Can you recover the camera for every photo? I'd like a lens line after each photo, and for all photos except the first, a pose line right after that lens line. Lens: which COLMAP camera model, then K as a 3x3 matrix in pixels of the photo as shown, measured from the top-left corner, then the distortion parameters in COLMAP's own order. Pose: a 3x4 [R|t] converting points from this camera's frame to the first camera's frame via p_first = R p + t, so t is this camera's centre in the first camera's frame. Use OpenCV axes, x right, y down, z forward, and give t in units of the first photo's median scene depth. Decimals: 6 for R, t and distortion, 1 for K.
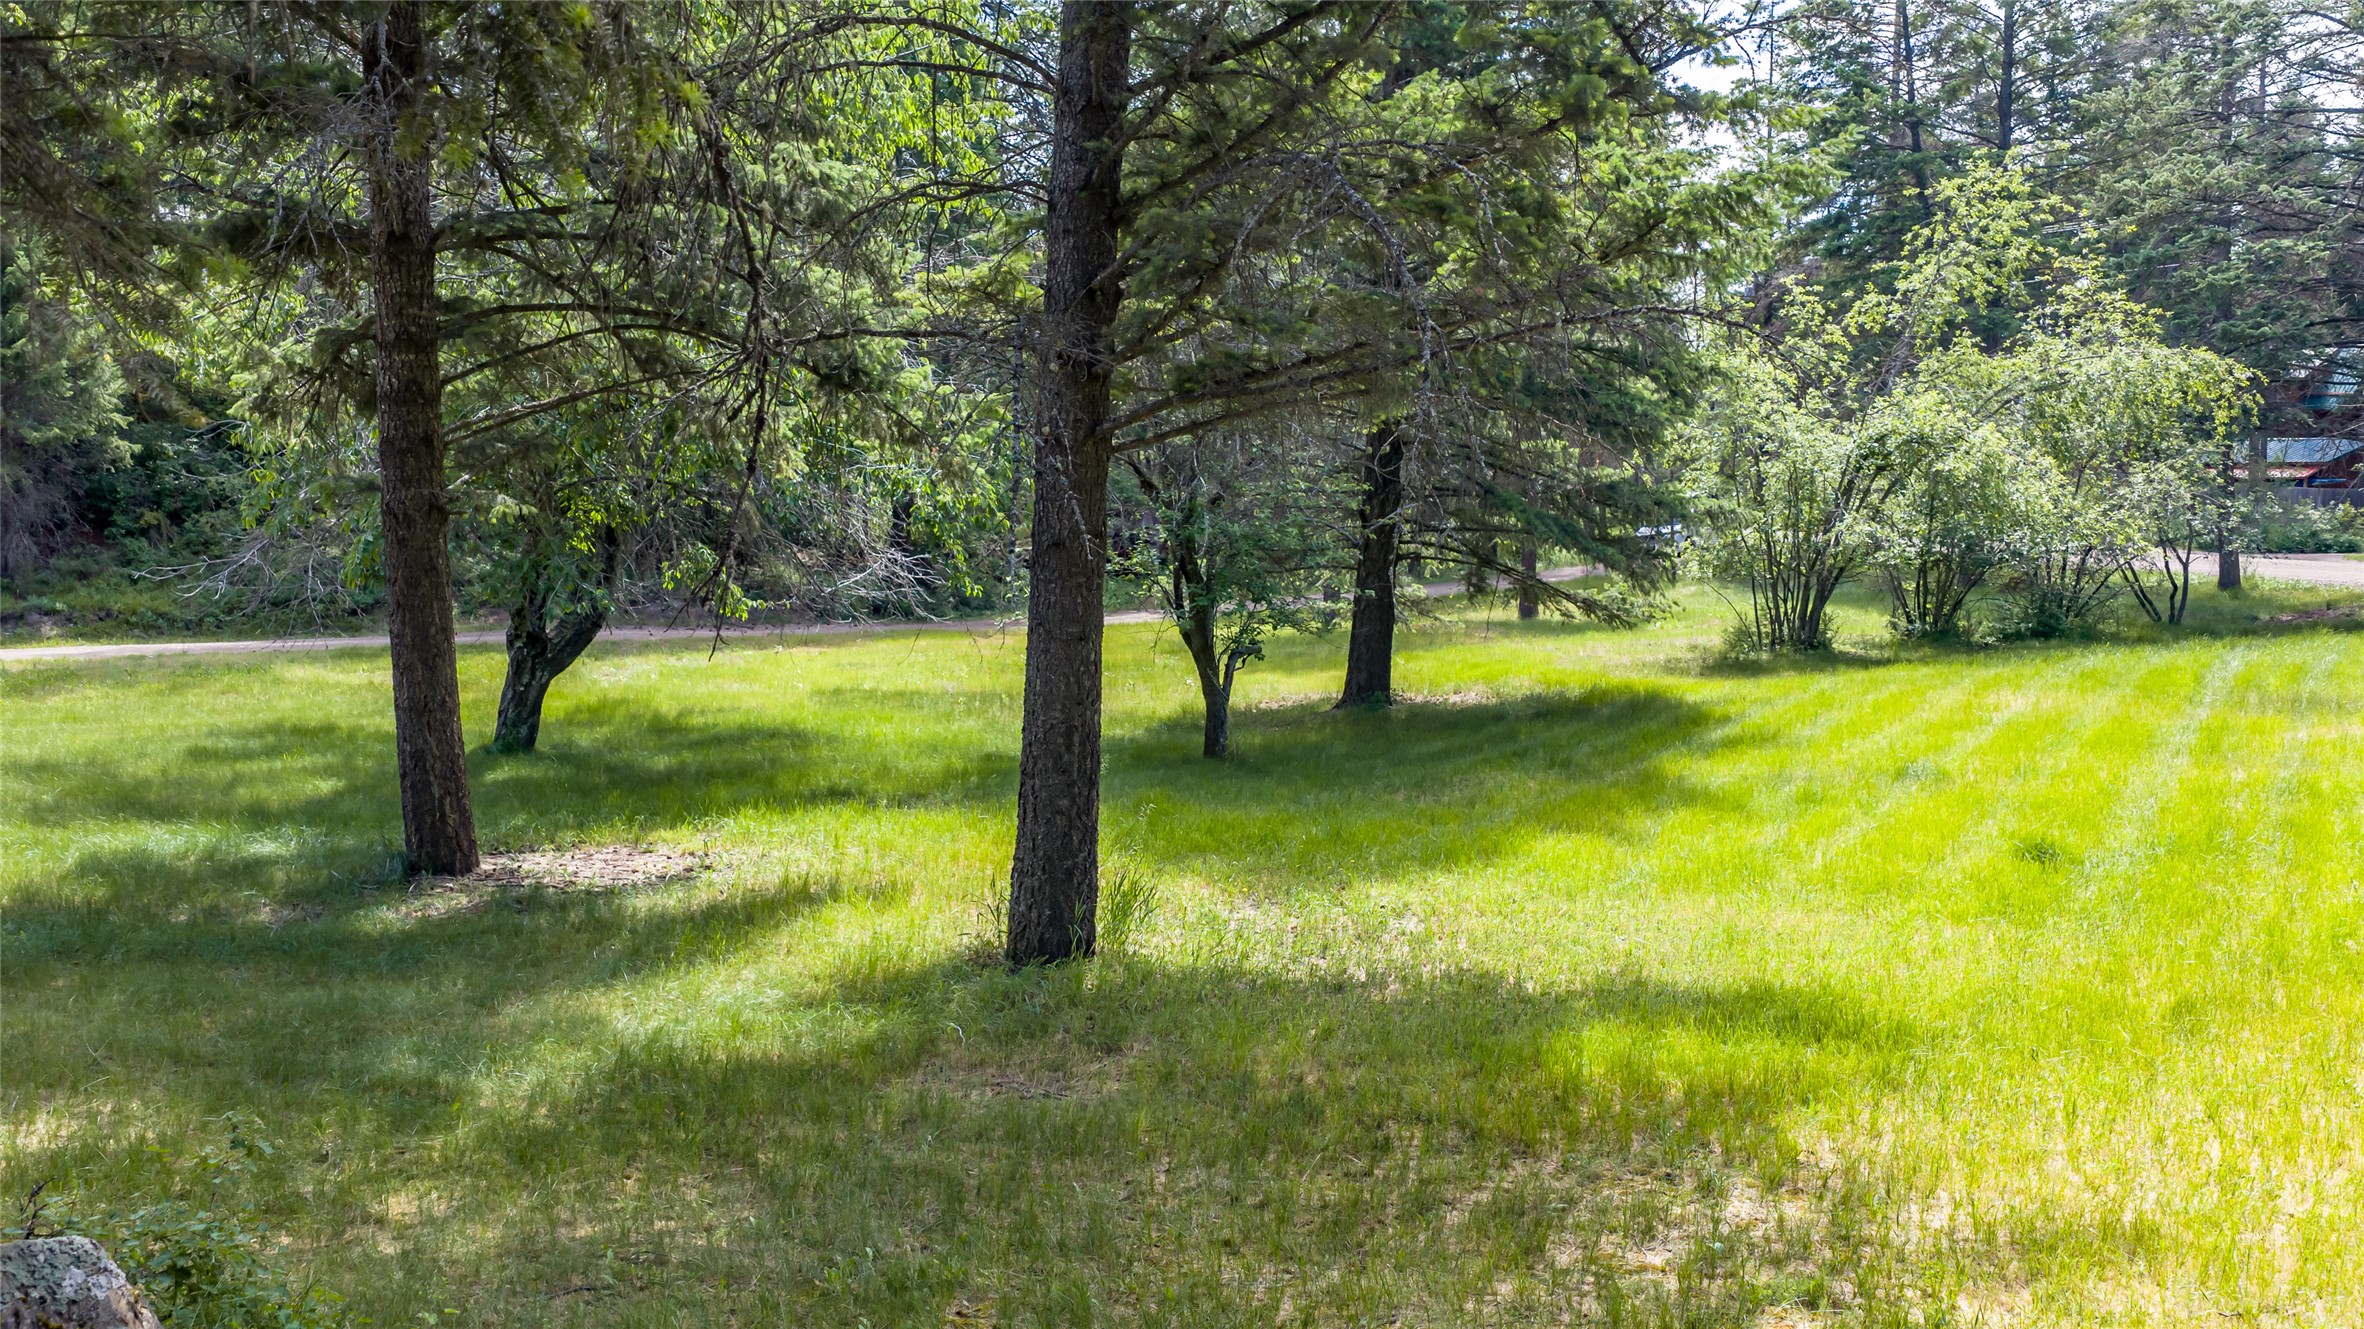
lens RADIAL K [[1969.2, 0, 1182.5], [0, 1969.2, 667.7], [0, 0, 1]] dist [0.027226, -0.053059]
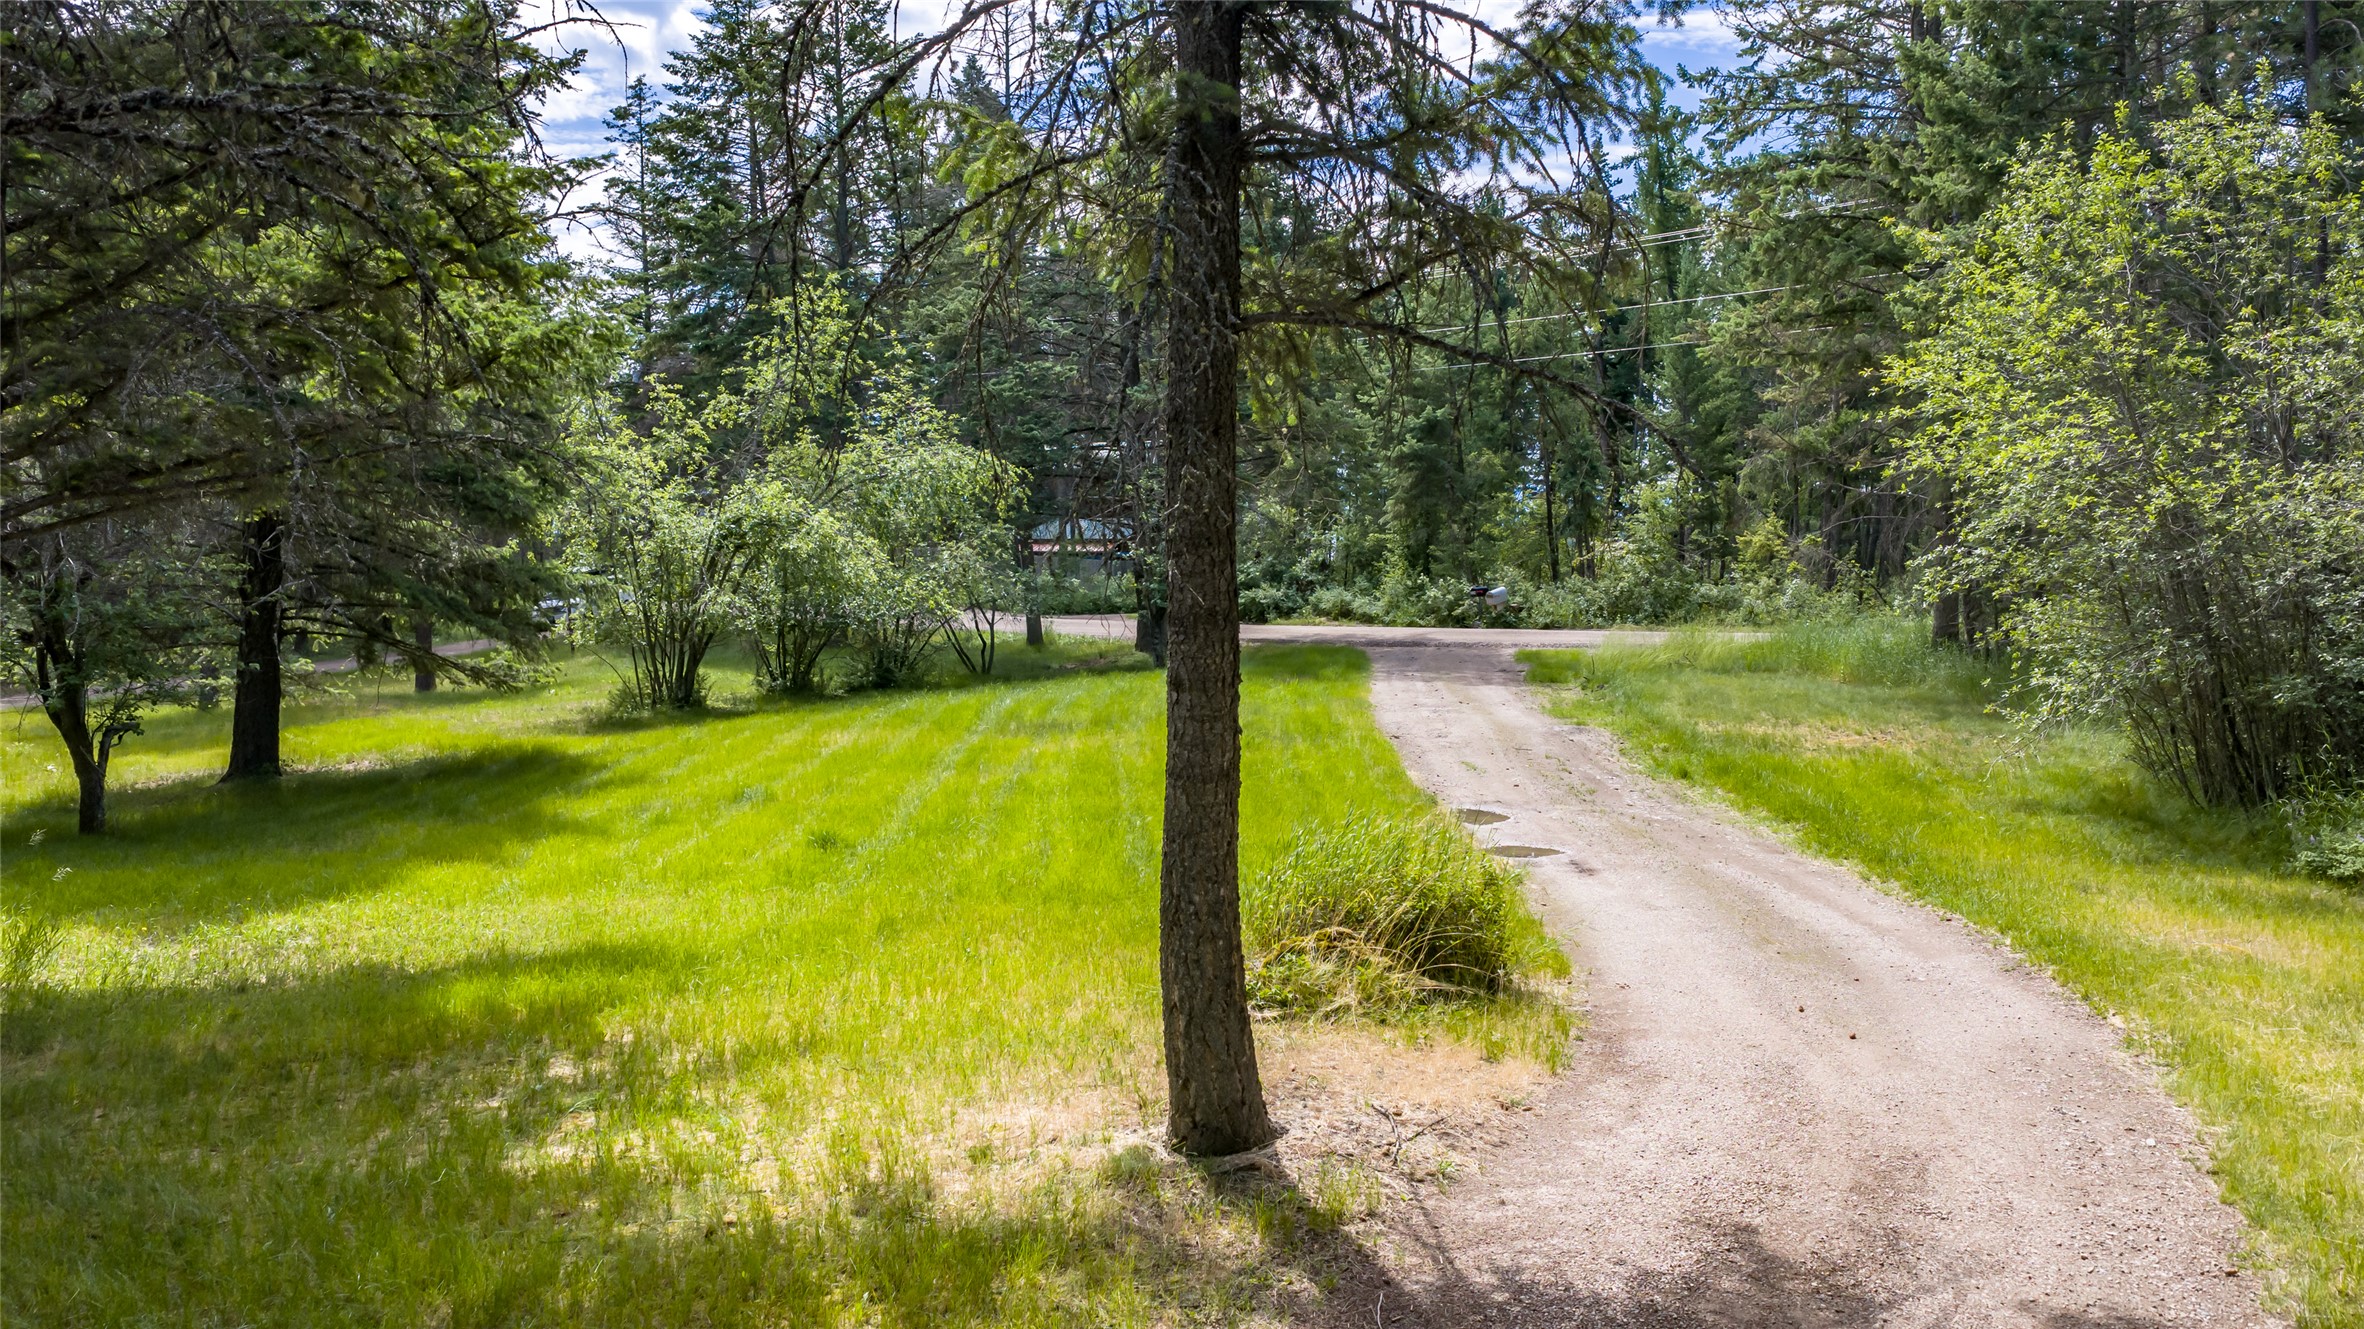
lens RADIAL K [[1969.2, 0, 1186.1], [0, 1969.2, 679.6], [0, 0, 1]] dist [0.027226, -0.053059]
pose [[0.858794, -0.036255, 0.511037, -0.014026], [0.051798, 0.998526, -0.016206, 0.009877], [-0.509696, 0.040388, 0.859406, -0.132935]]
